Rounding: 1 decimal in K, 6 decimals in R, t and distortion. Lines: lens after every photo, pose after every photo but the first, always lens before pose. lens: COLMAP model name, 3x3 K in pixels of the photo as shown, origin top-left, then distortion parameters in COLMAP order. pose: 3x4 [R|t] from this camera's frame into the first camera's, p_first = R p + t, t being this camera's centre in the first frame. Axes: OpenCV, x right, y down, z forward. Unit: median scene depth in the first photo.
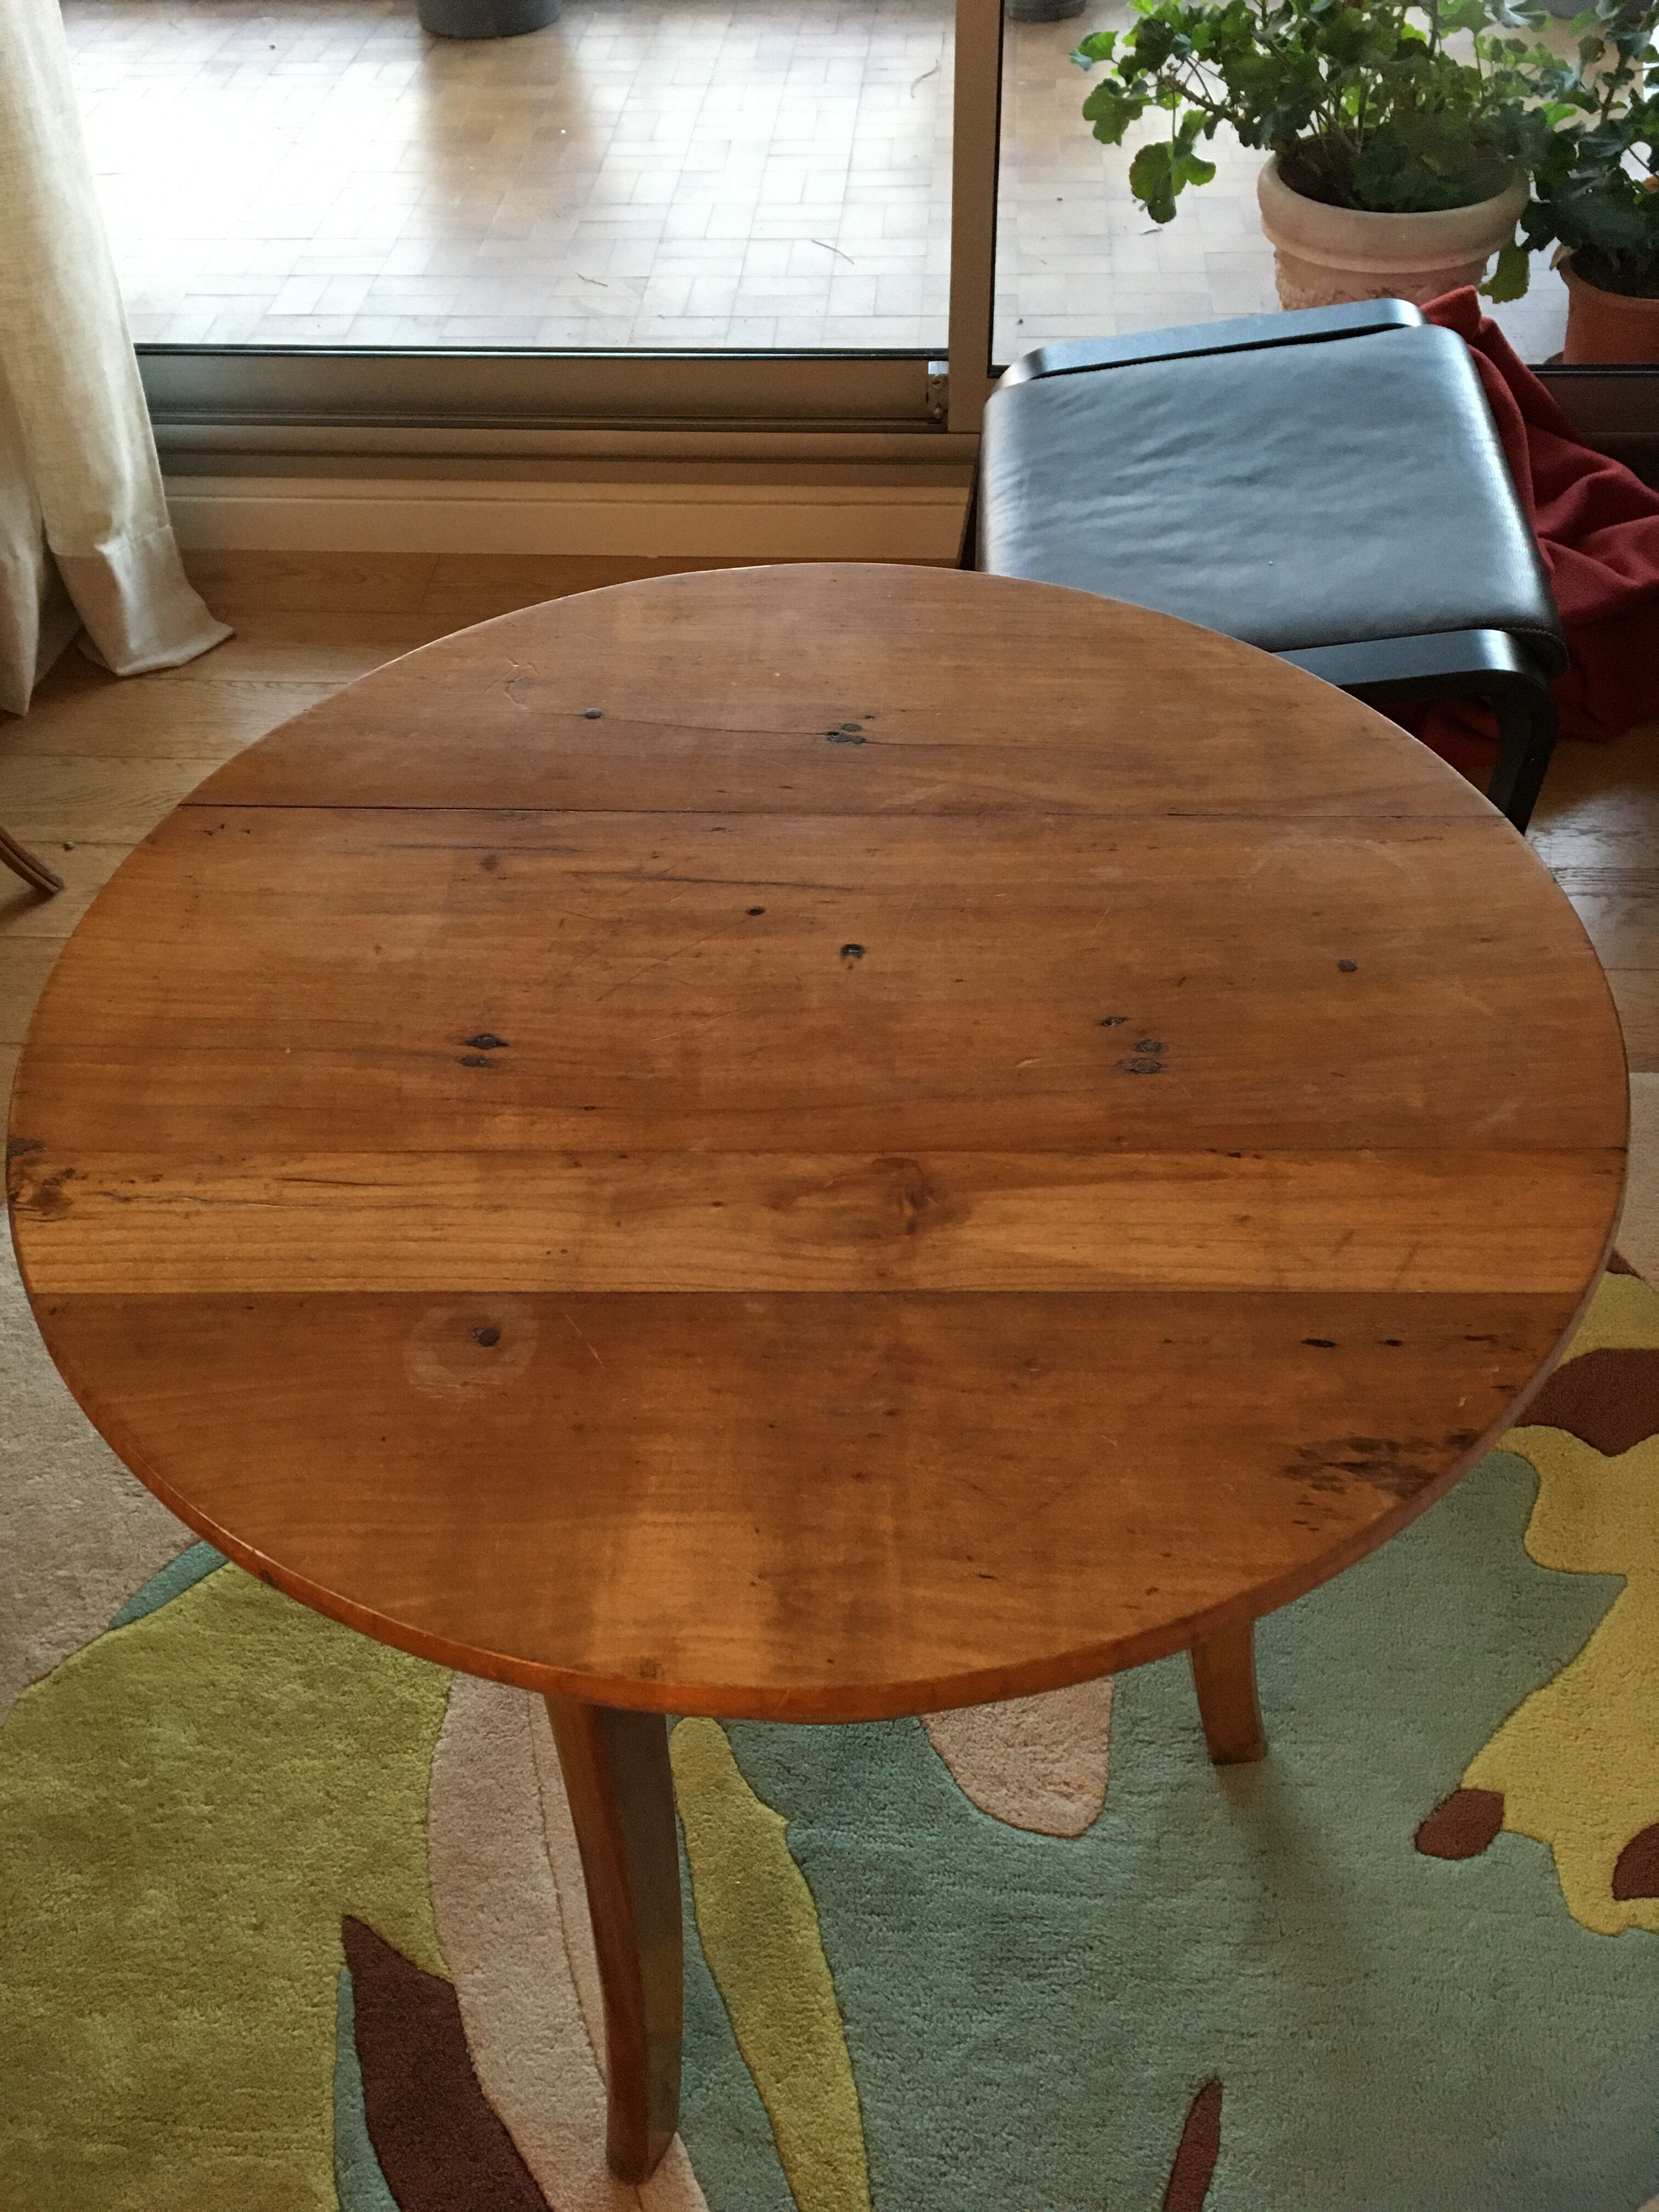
lens RADIAL K [[1884.3, 0, 825.0], [0, 1884.3, 1112.4], [0, 0, 1]] dist [0.090194, -0.122714]
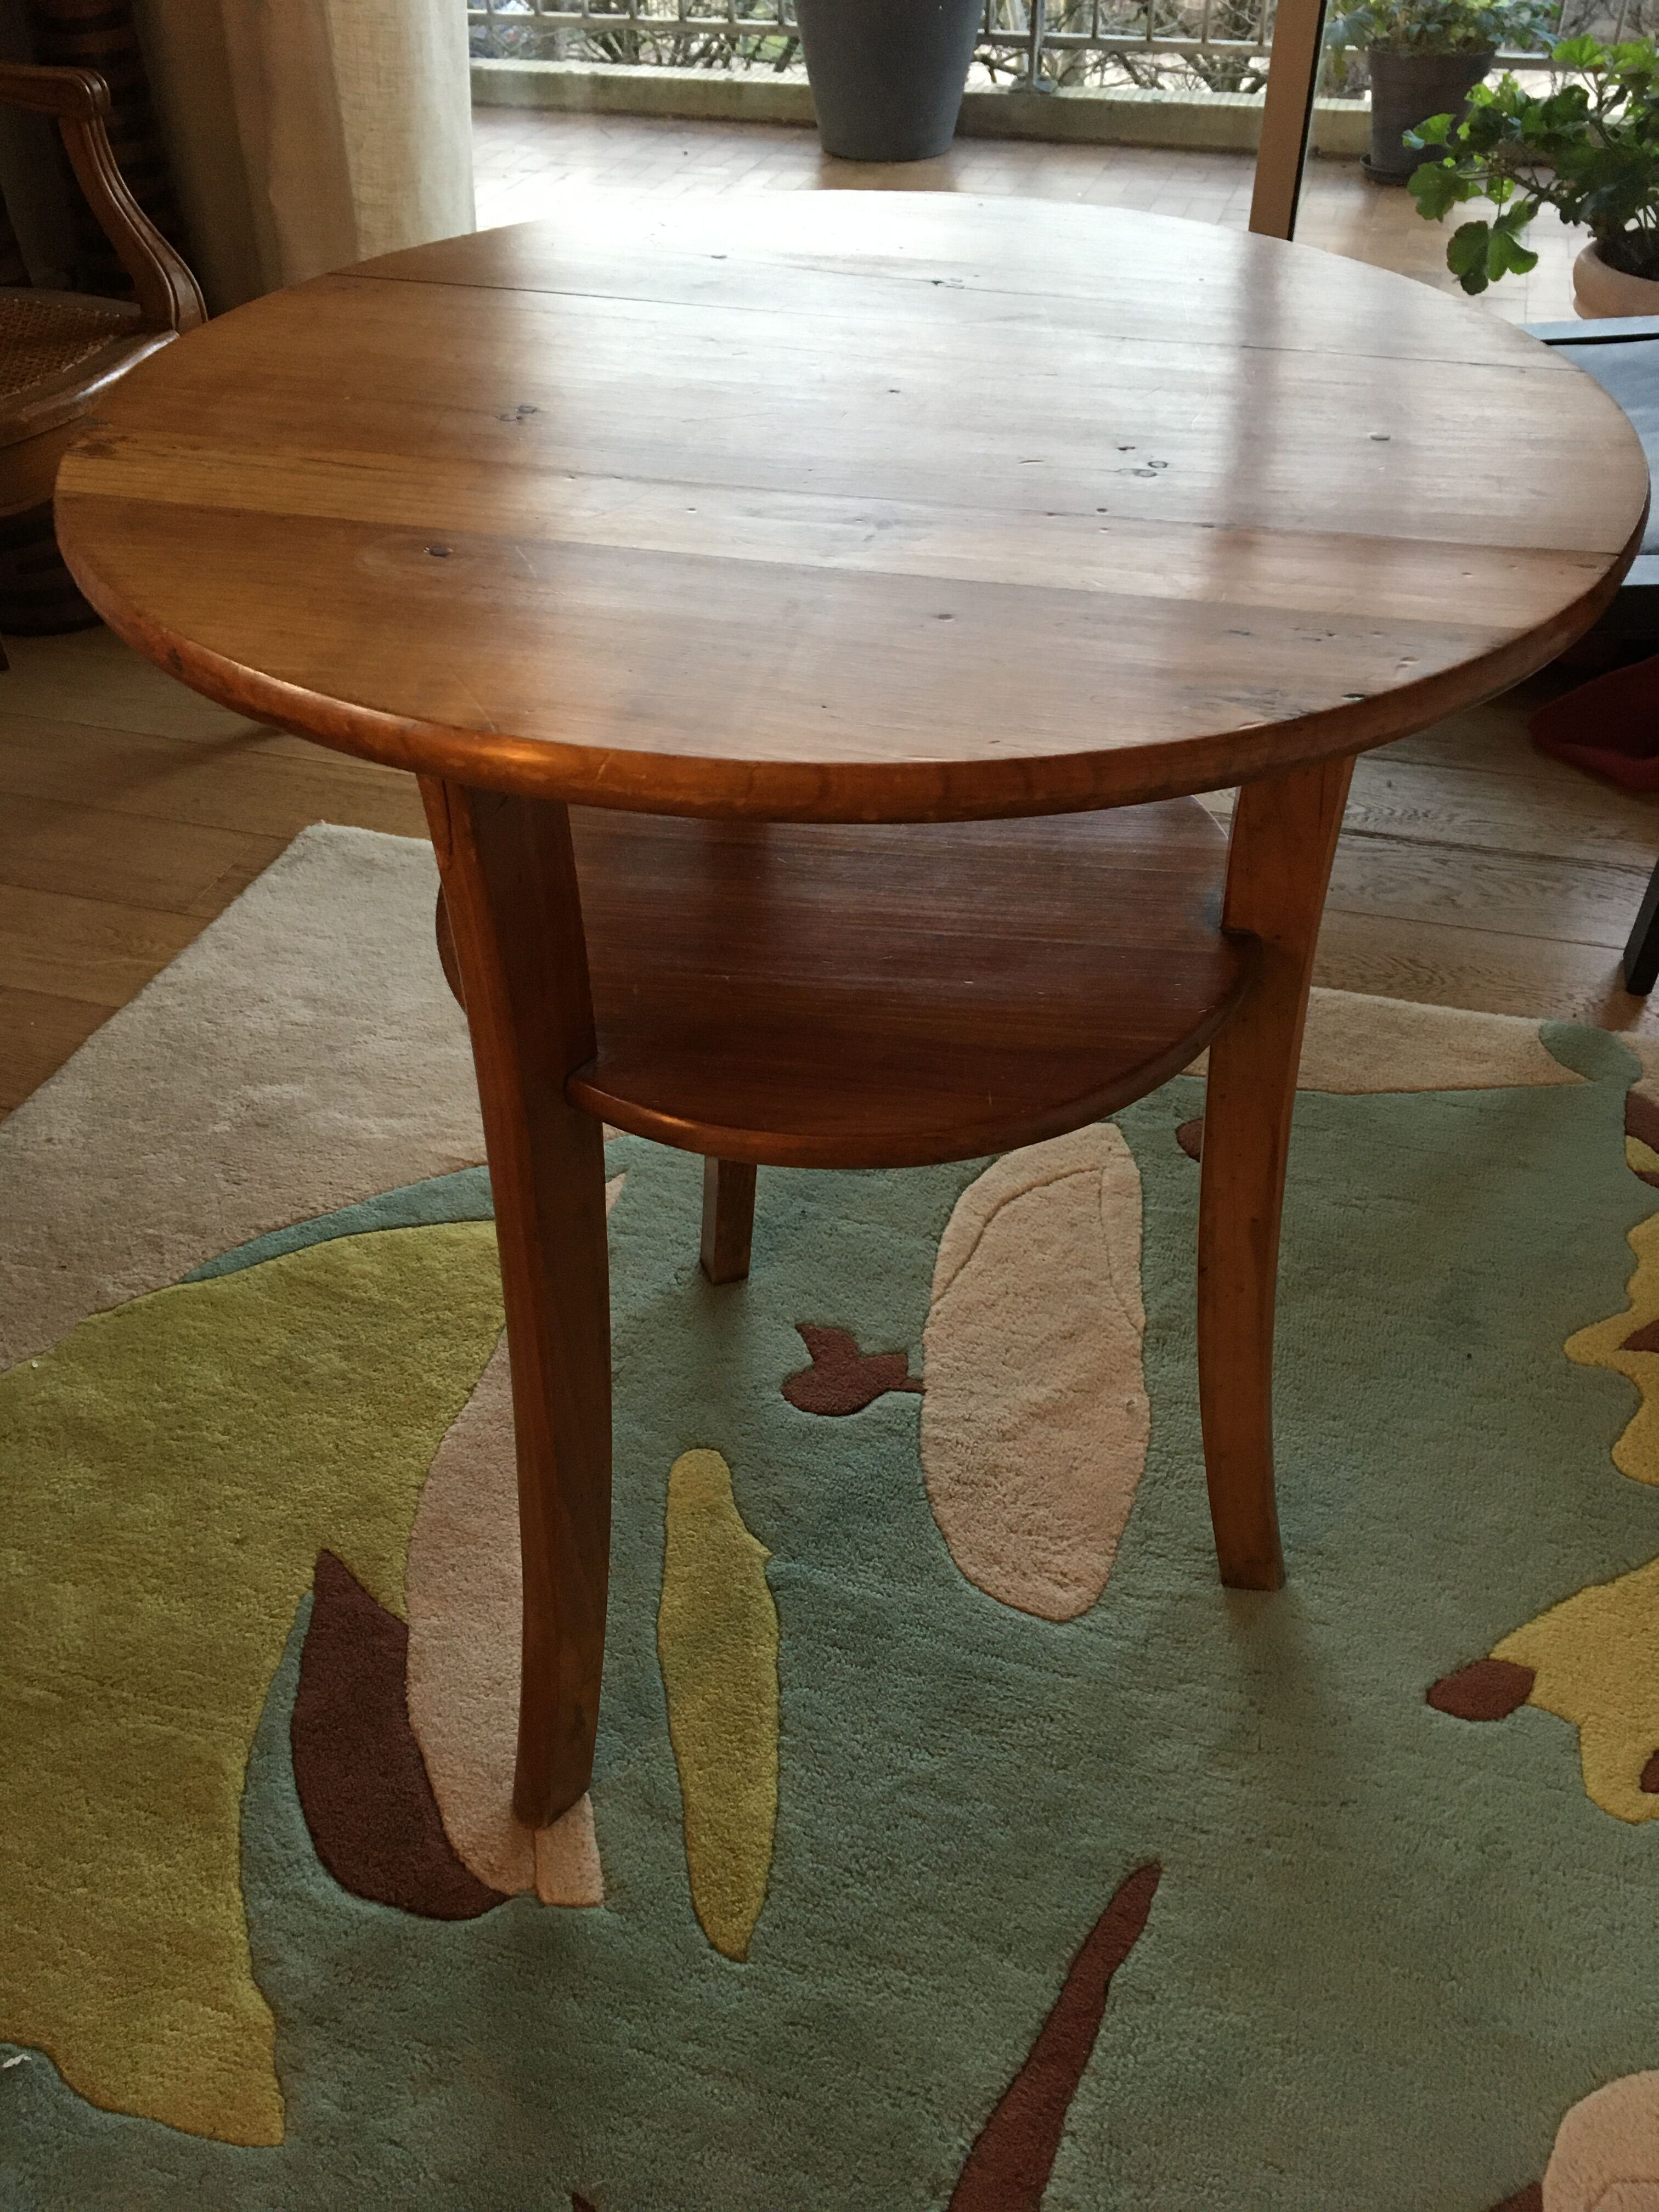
lens RADIAL K [[1884.3, 0, 825.0], [0, 1884.3, 1112.4], [0, 0, 1]] dist [0.090194, -0.122714]
pose [[0.976235, 0.156028, -0.150401, 0.121572], [-0.172929, 0.979139, -0.106690, 0.257877], [0.130617, 0.130163, 0.982851, 0.022315]]
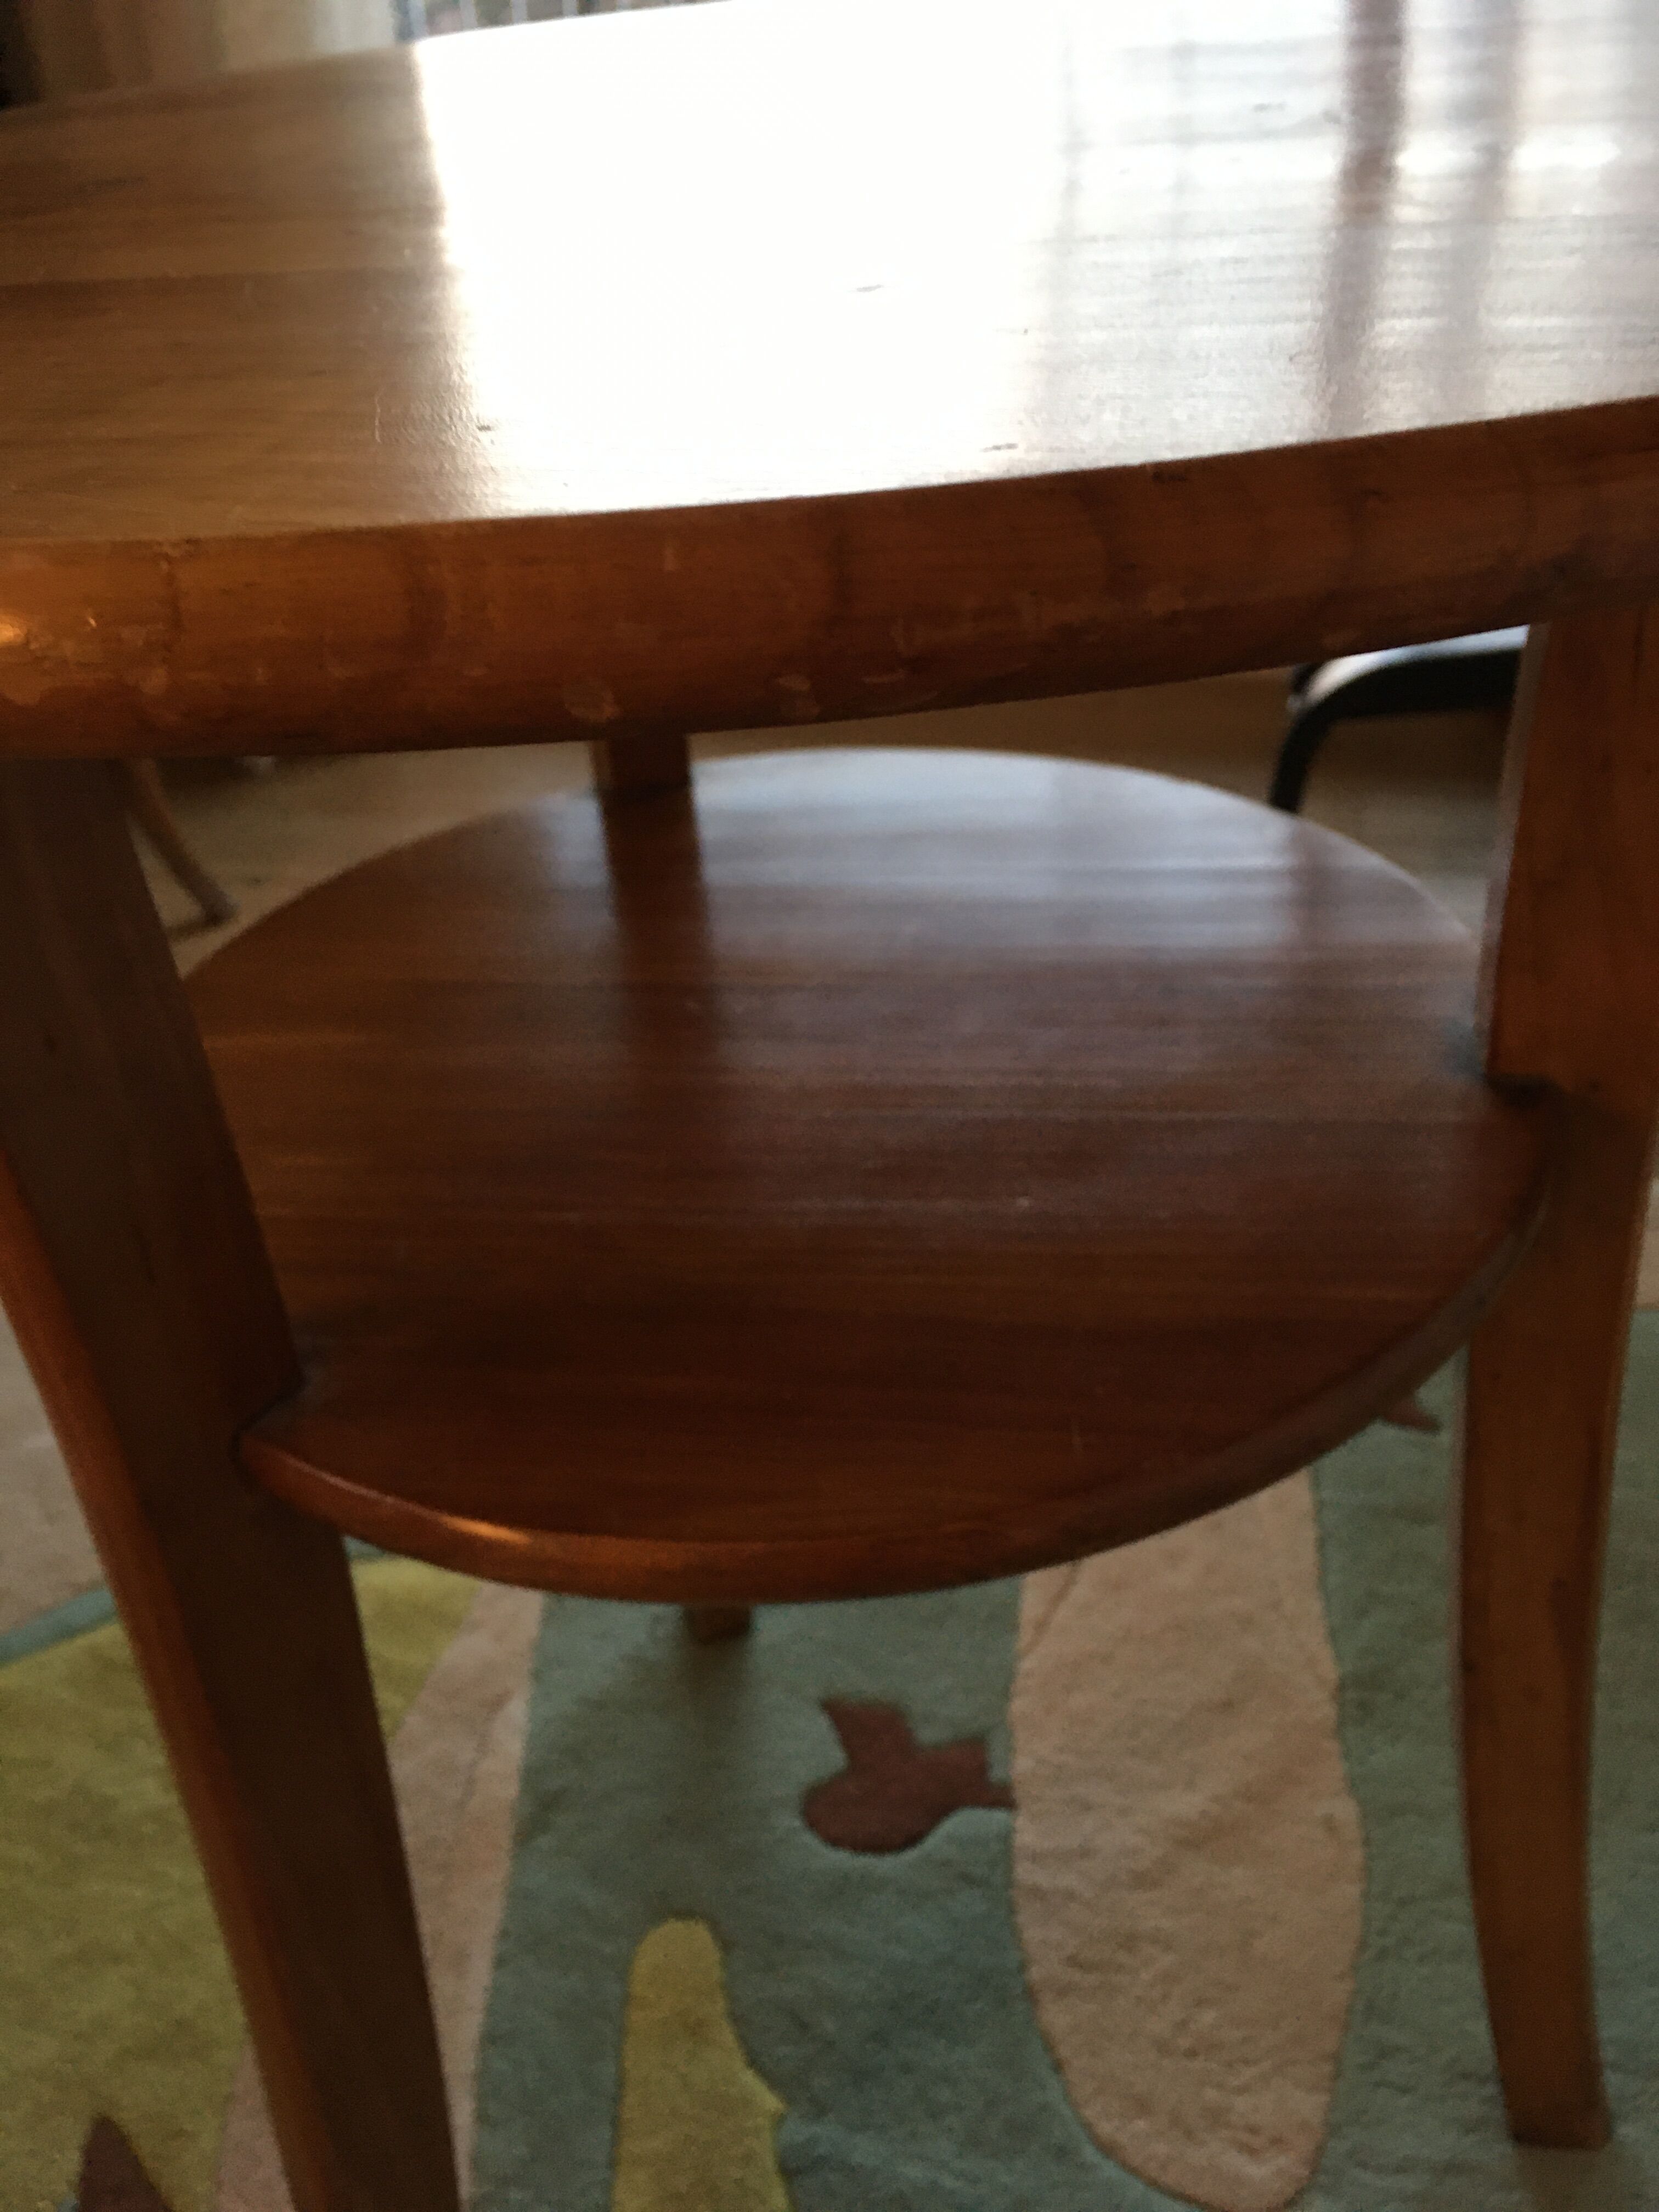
lens RADIAL K [[1902.5, 0, 829.5], [0, 1902.5, 1106.0], [0, 0, 1]] dist [0.080372, -0.134437]
pose [[0.974849, 0.082520, -0.207029, 0.099767], [-0.126375, 0.969821, -0.208510, 0.191641], [0.183574, 0.229429, 0.955857, 0.341060]]
